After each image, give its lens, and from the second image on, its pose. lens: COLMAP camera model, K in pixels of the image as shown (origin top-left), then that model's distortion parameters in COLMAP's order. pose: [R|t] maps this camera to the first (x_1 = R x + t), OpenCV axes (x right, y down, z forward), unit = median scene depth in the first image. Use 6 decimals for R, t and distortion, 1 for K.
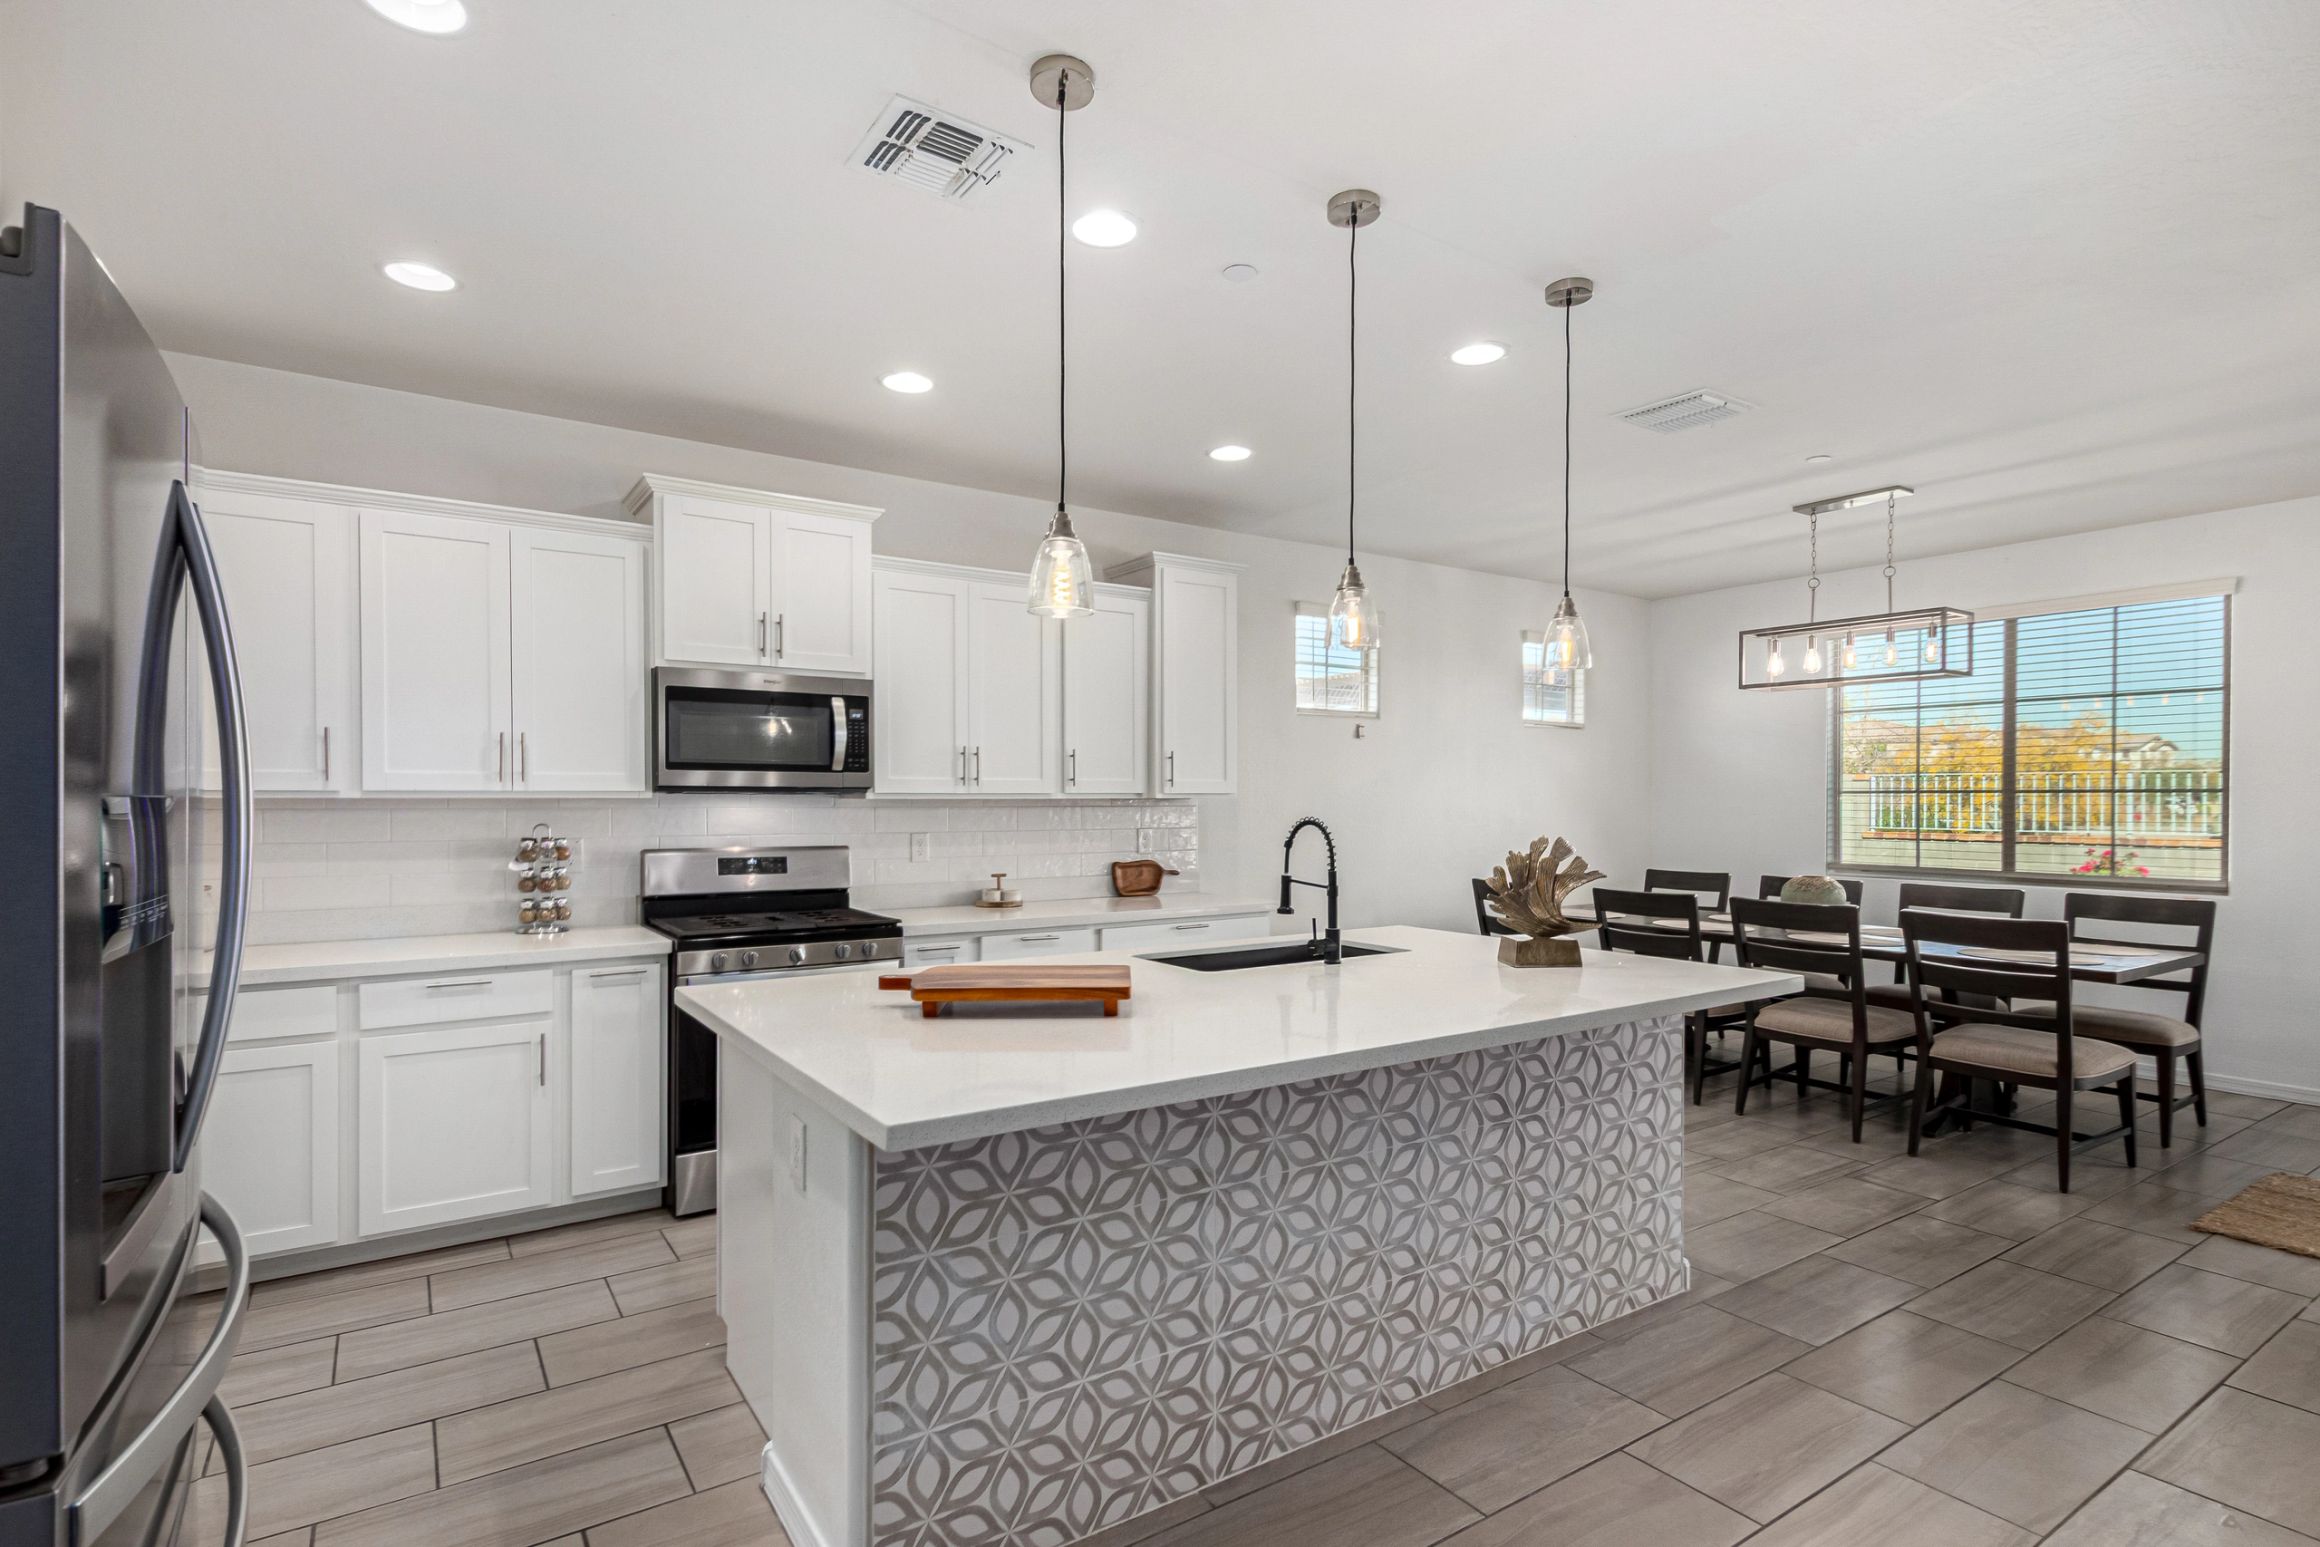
lens RADIAL K [[1128.8, 0, 1164.5], [0, 1128.8, 805.5], [0, 0, 1]] dist [0.008854, 0.000290]
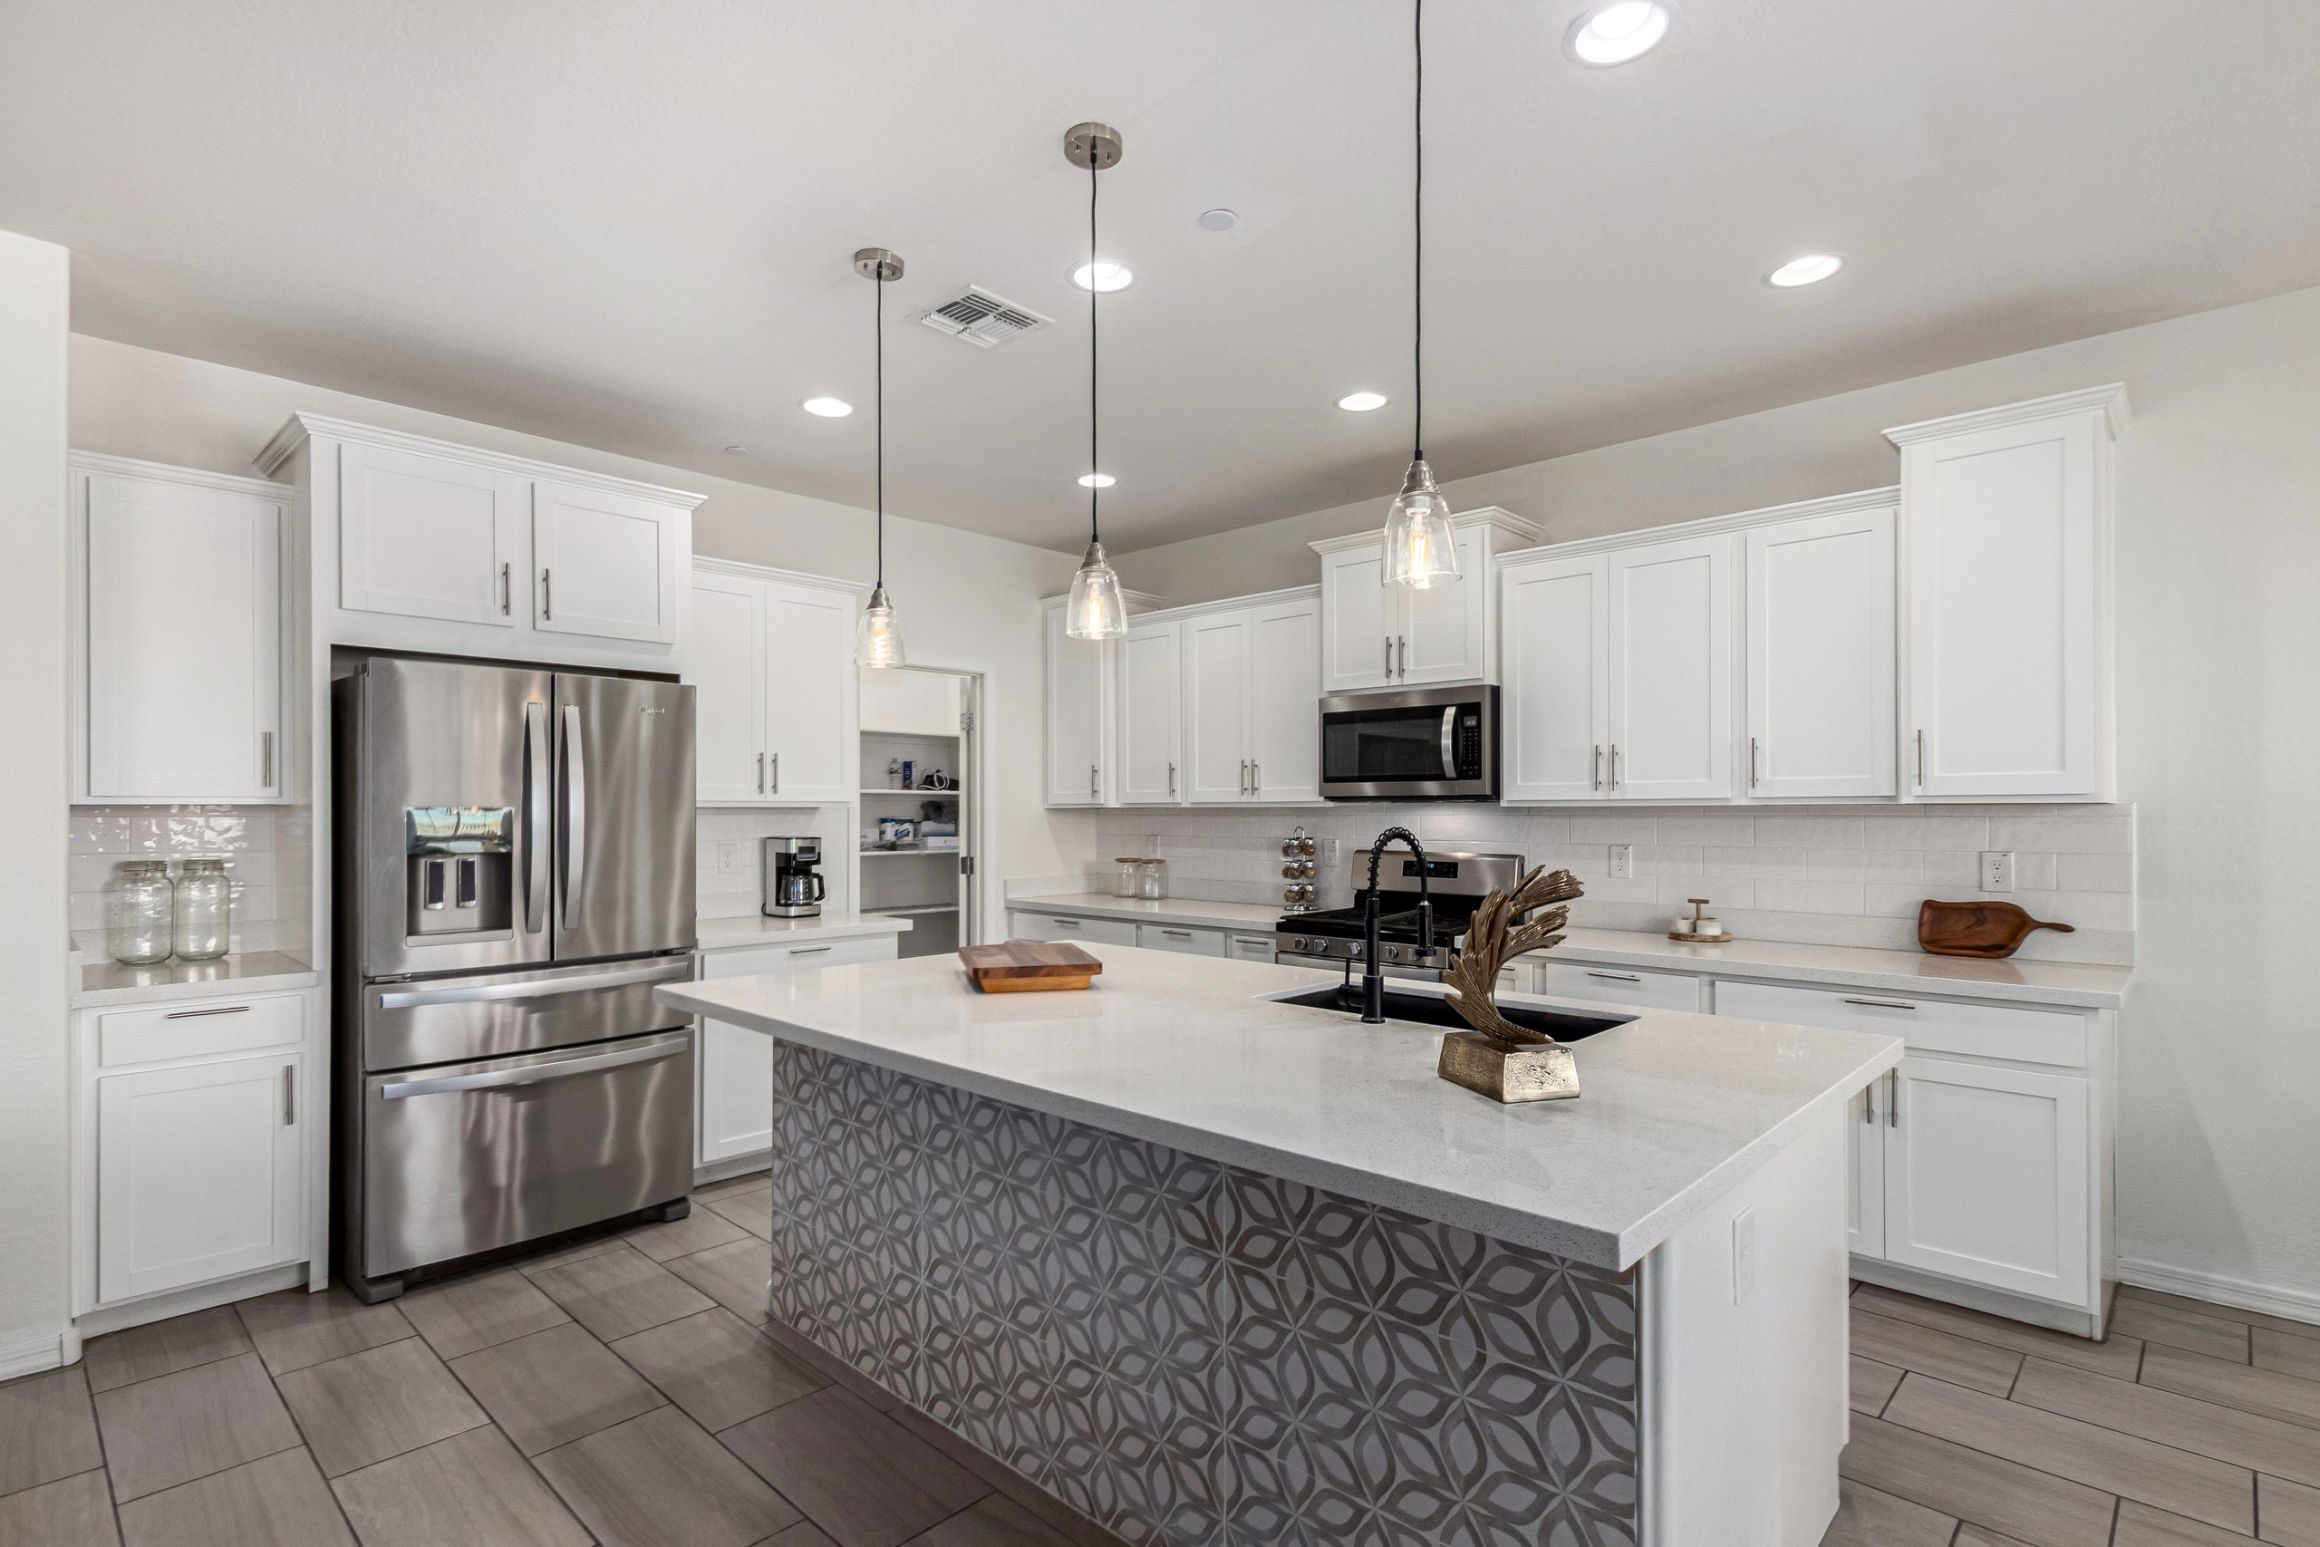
lens RADIAL K [[1123.2, 0, 1157.1], [0, 1123.2, 807.4], [0, 0, 1]] dist [0.024347, 0.000087]
pose [[0.217860, -0.002852, -0.975976, 0.873213], [-0.002751, 0.999990, -0.003537, -0.001138], [0.975976, 0.003456, 0.217850, 0.712282]]
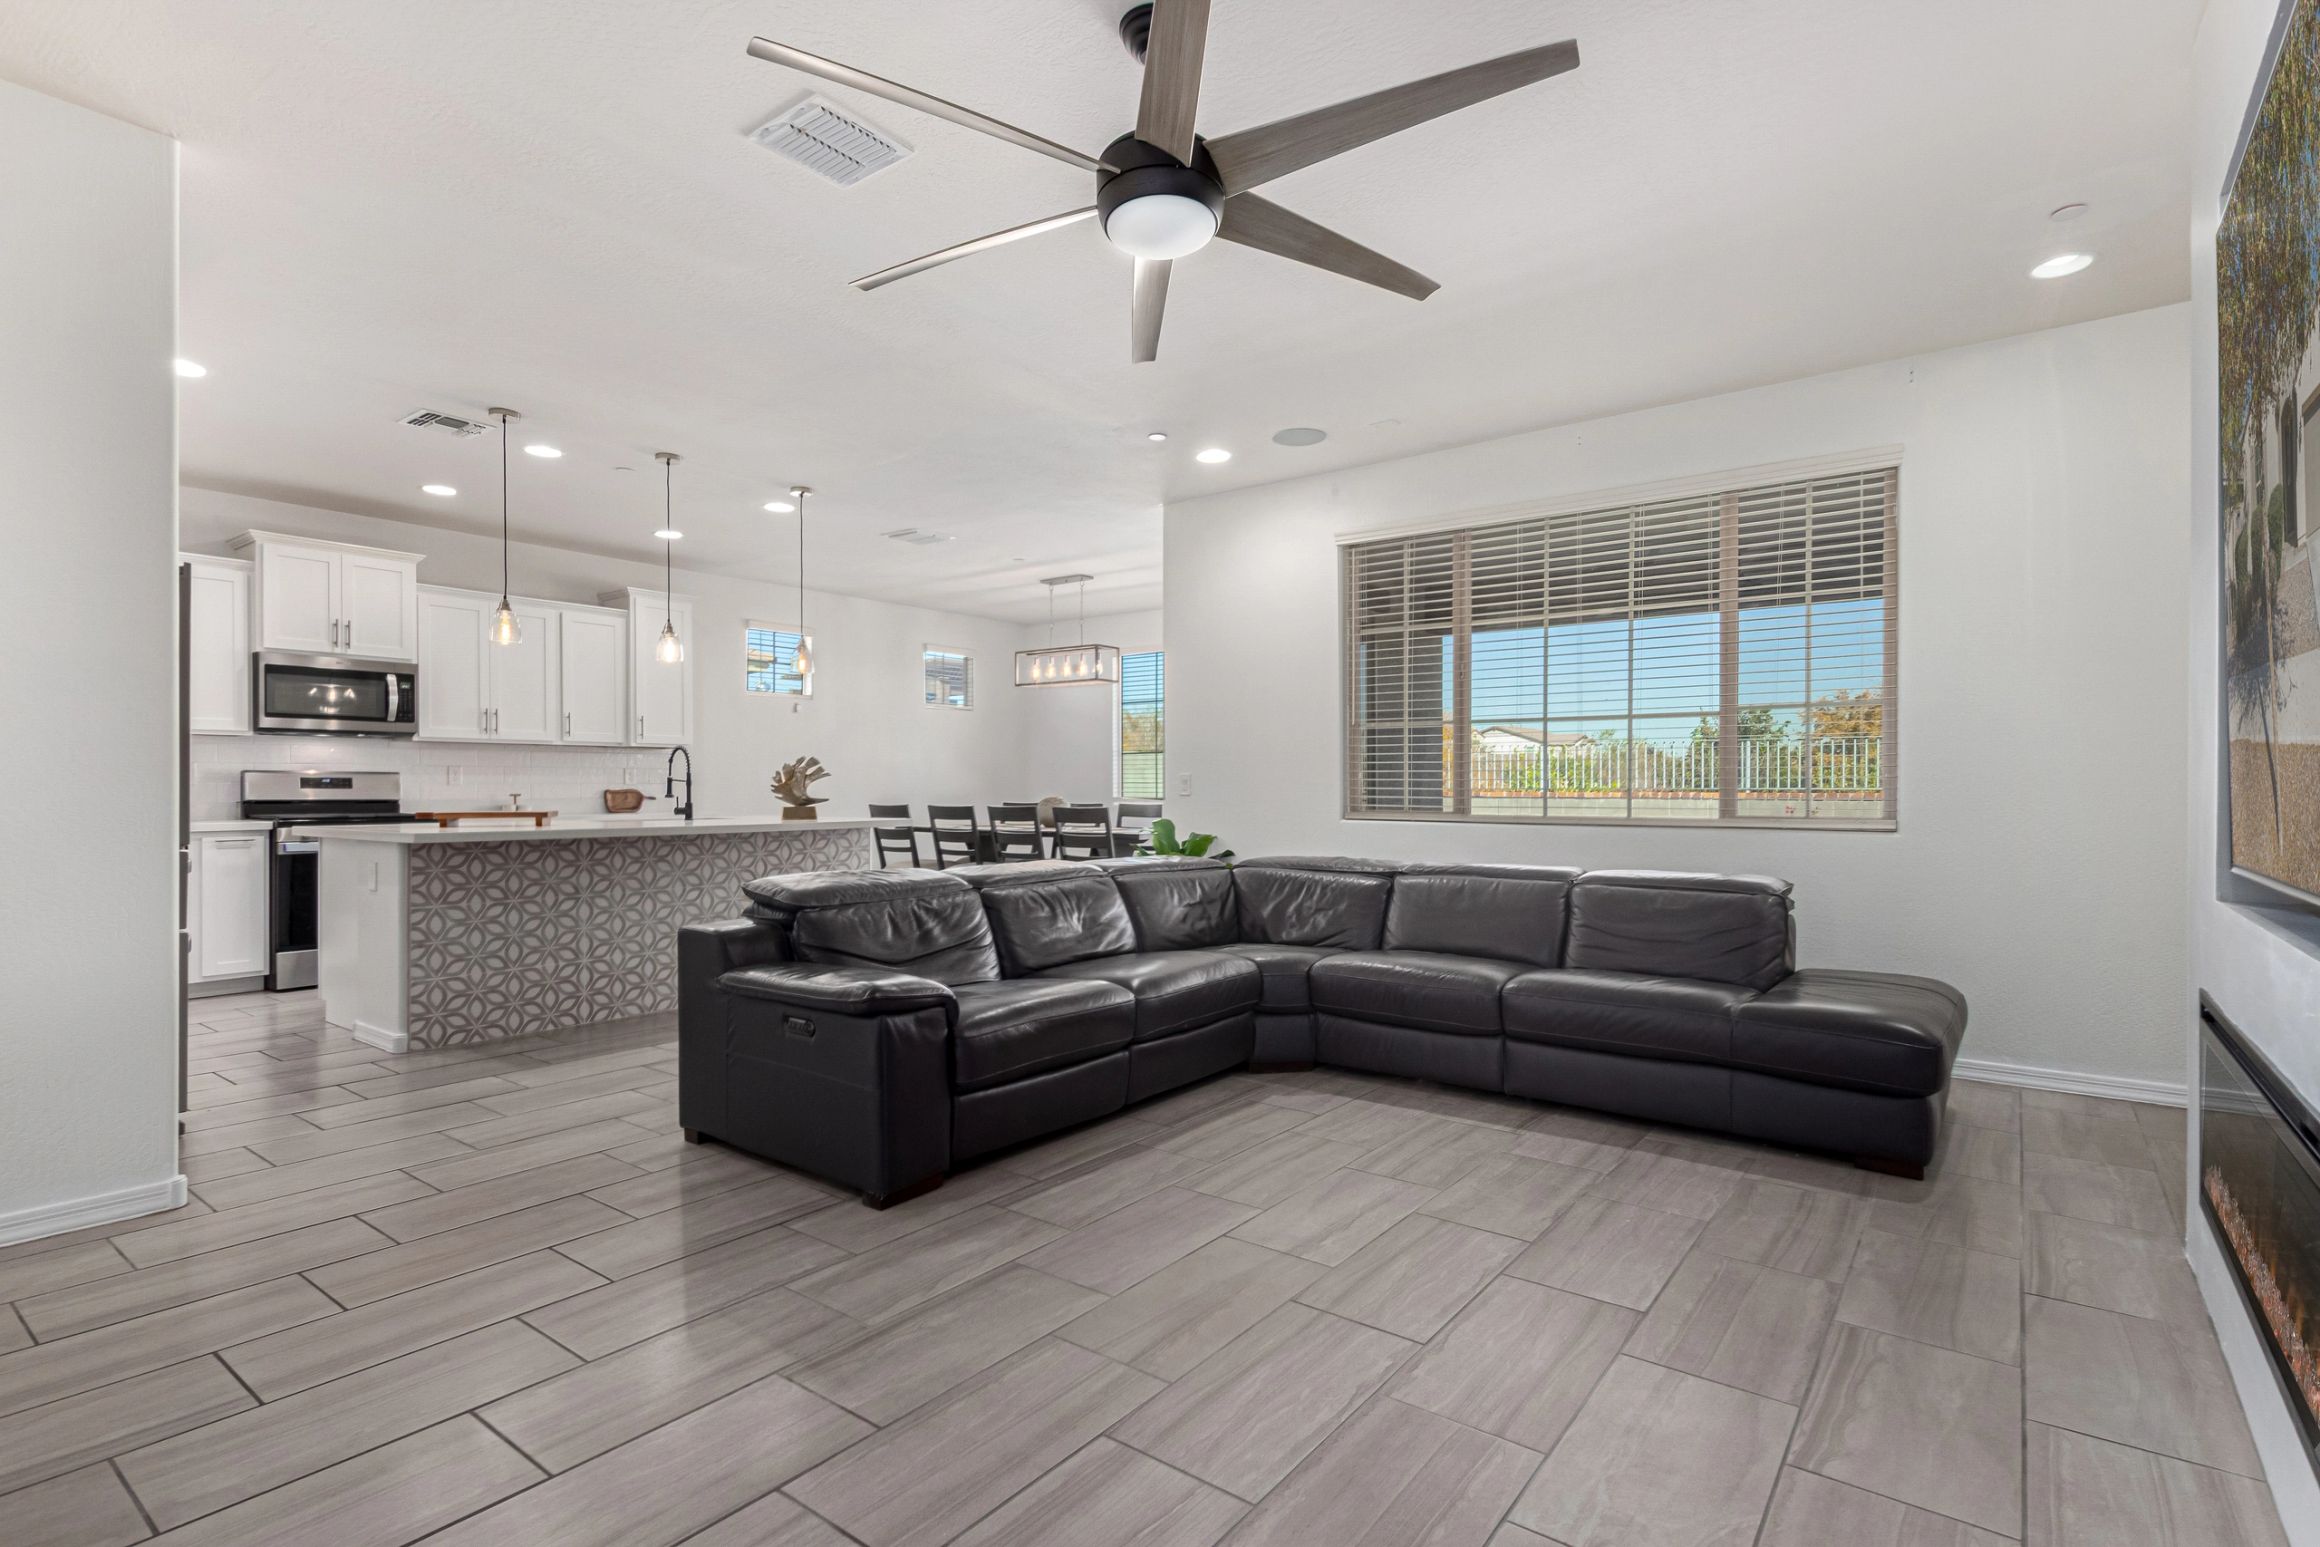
lens RADIAL K [[1122.9, 0, 1155.7], [0, 1122.9, 791.0], [0, 0, 1]] dist [0.003324, 0.000233]
pose [[0.949949, -0.001338, 0.312403, 0.313967], [0.002110, 0.999996, -0.002131, 0.097179], [-0.312399, 0.002684, 0.949947, -1.107641]]
